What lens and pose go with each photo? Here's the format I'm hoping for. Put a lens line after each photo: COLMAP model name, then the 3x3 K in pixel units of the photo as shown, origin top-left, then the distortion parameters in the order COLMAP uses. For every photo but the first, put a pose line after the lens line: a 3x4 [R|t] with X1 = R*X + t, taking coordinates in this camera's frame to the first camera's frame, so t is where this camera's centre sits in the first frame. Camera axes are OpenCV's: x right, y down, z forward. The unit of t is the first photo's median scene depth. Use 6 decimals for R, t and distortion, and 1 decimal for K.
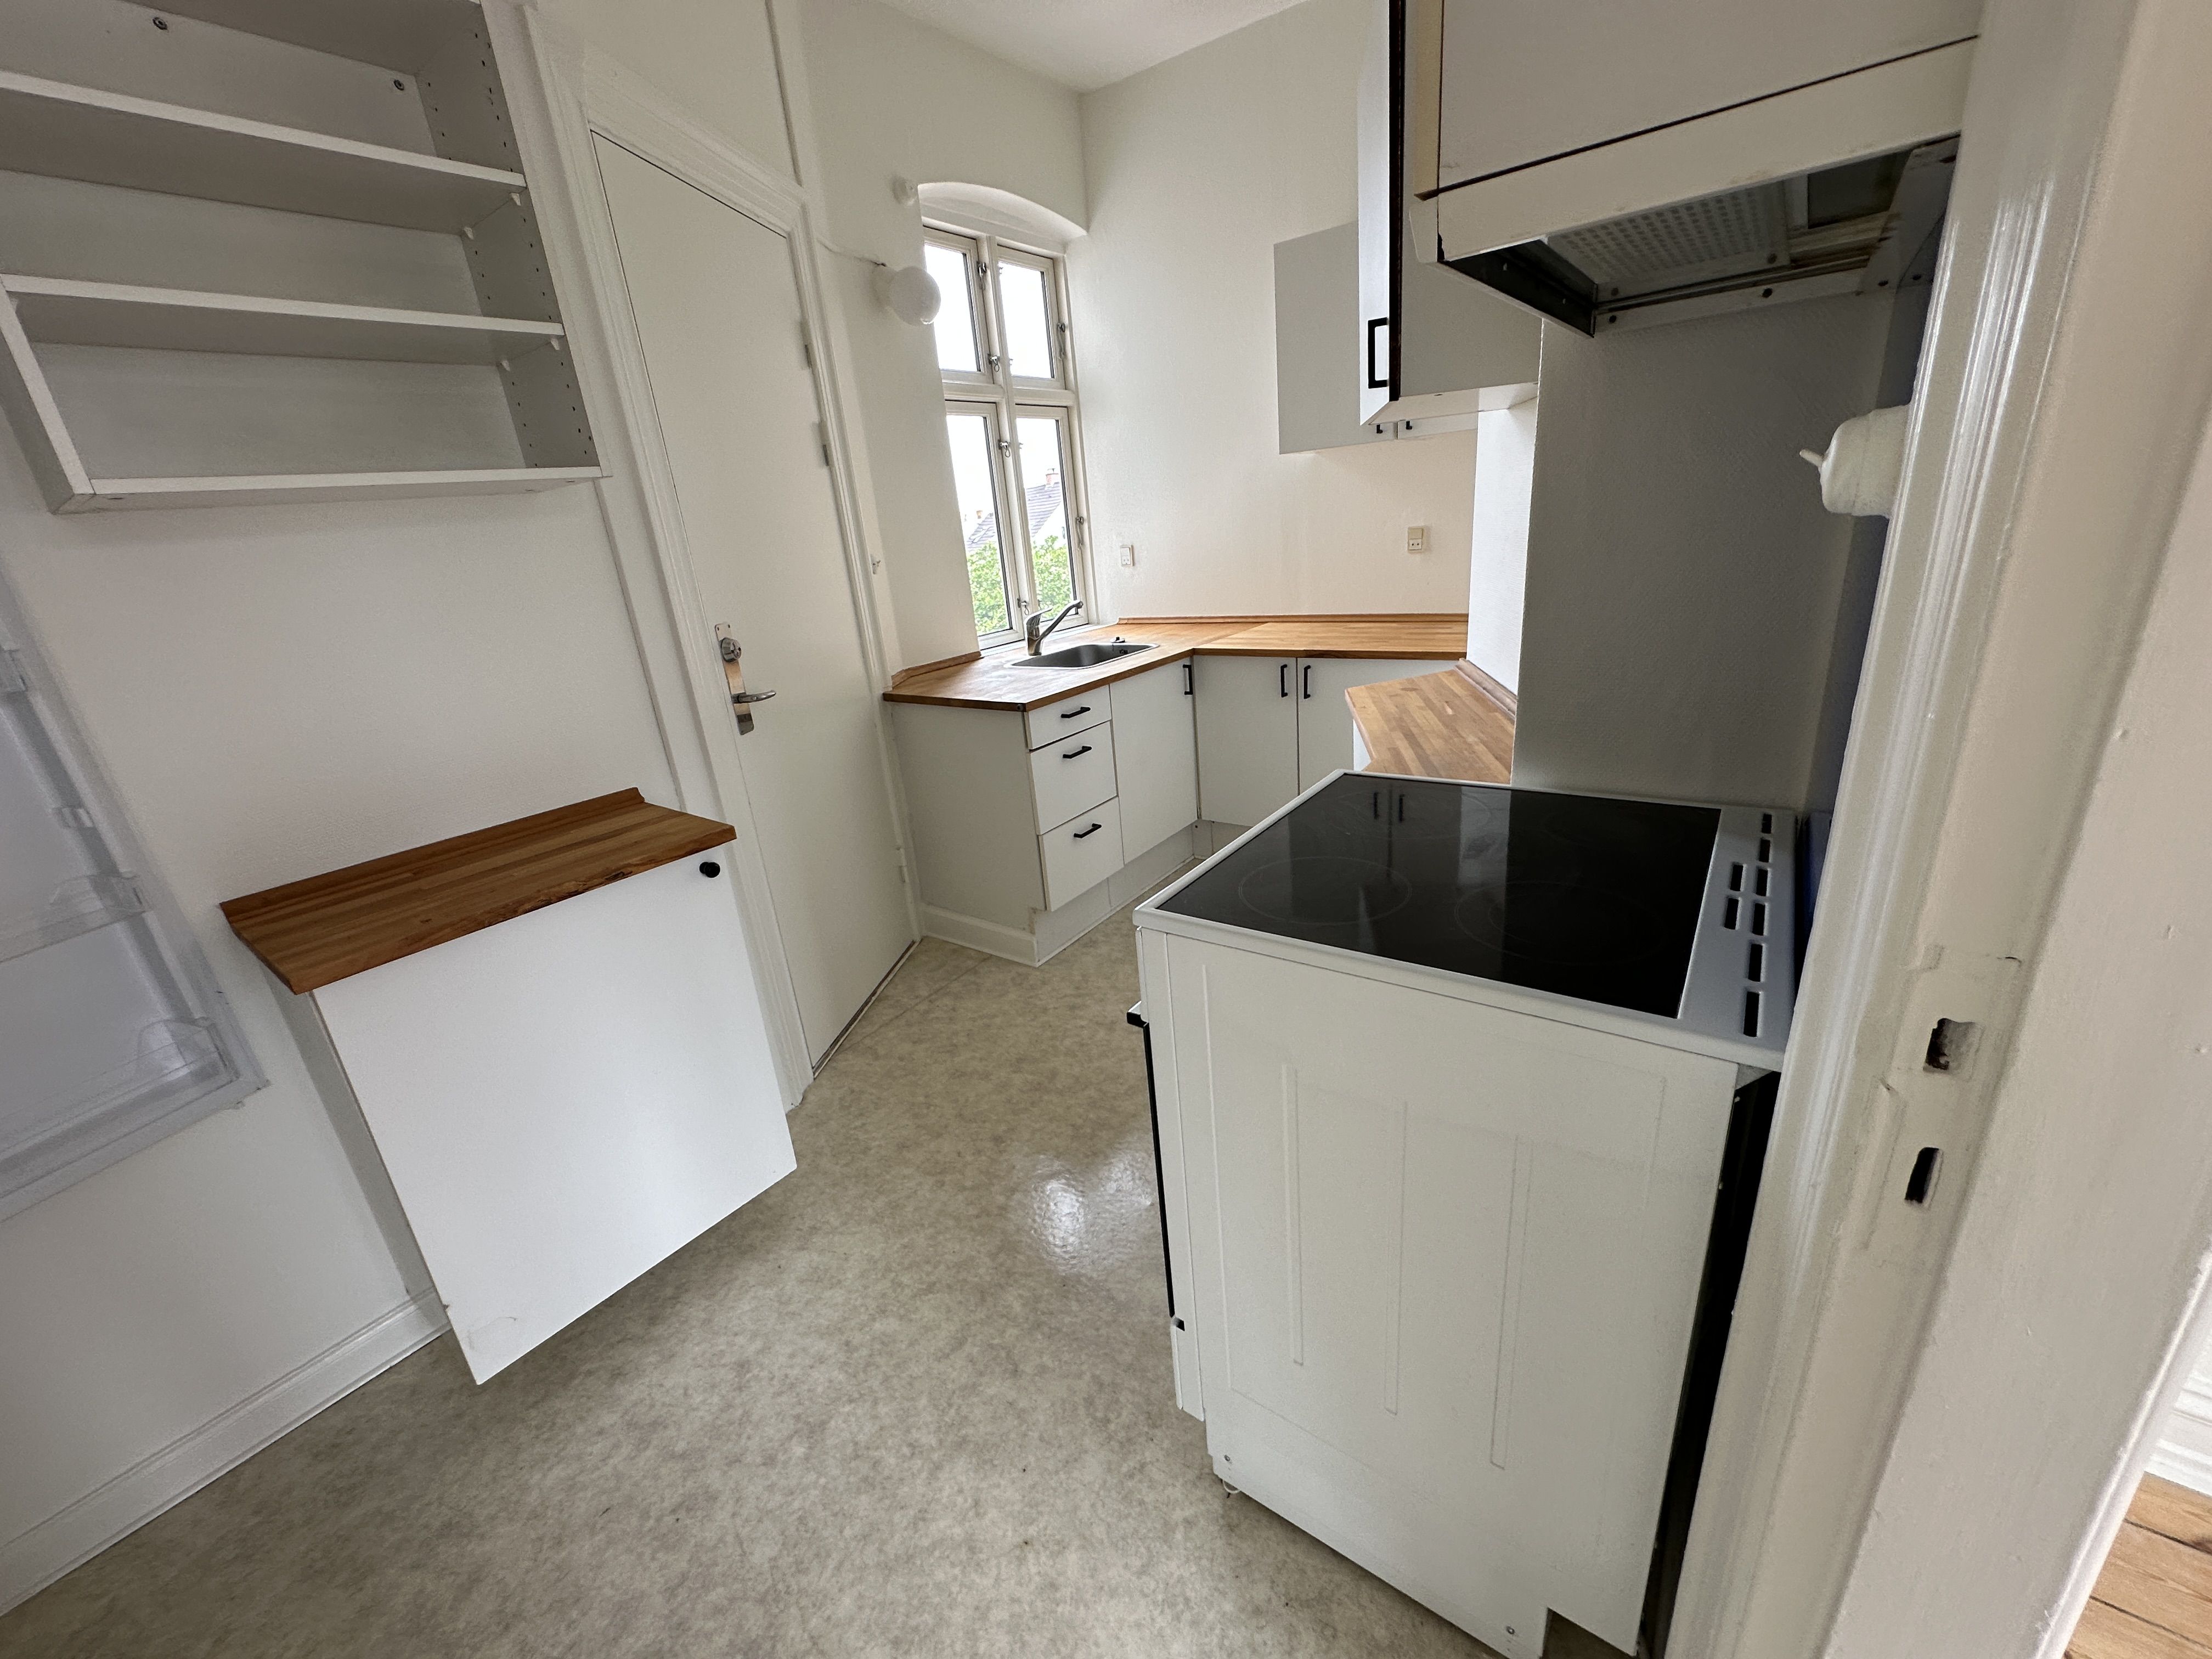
lens RADIAL K [[880.3, 0, 1106.0], [0, 880.3, 829.5], [0, 0, 1]] dist [-0.007285, -0.000189]
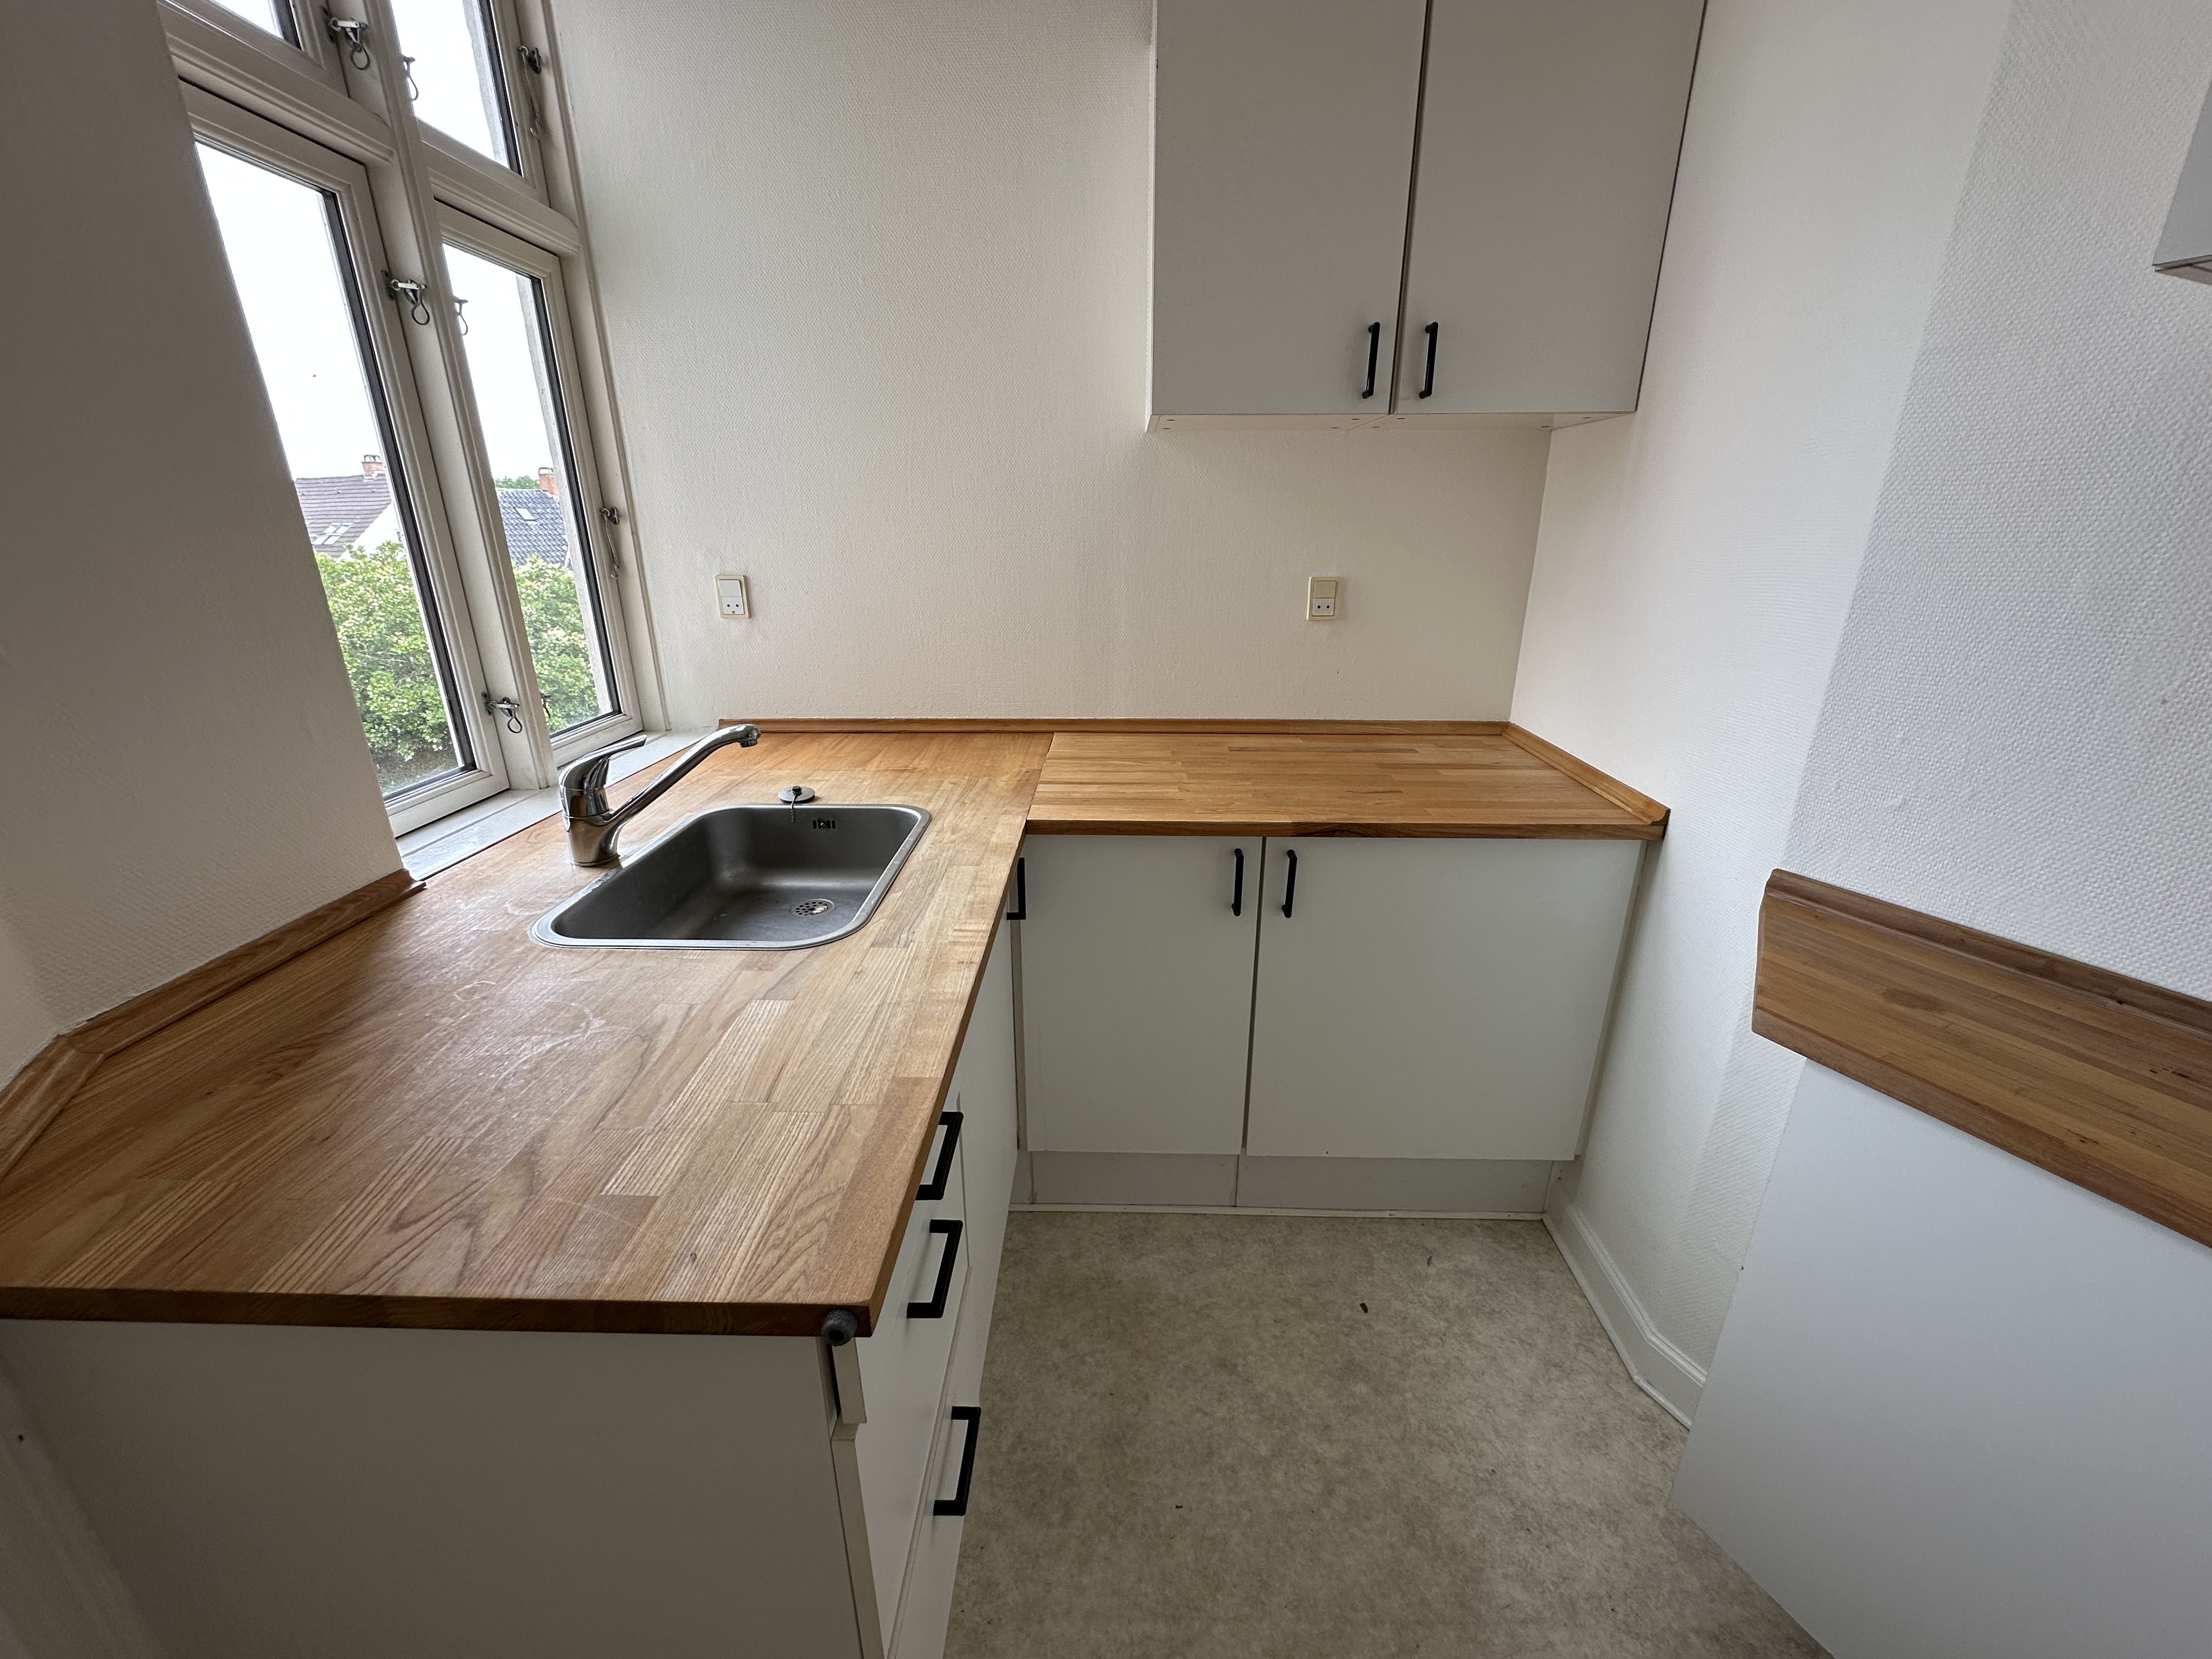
lens RADIAL K [[877.6, 0, 1099.9], [0, 877.6, 829.8], [0, 0, 1]] dist [-0.000494, -0.000186]
pose [[0.818240, -0.102019, 0.565753, -0.144666], [0.122015, 0.992525, 0.002508, -0.234973], [-0.561780, 0.066978, 0.824571, 0.727213]]
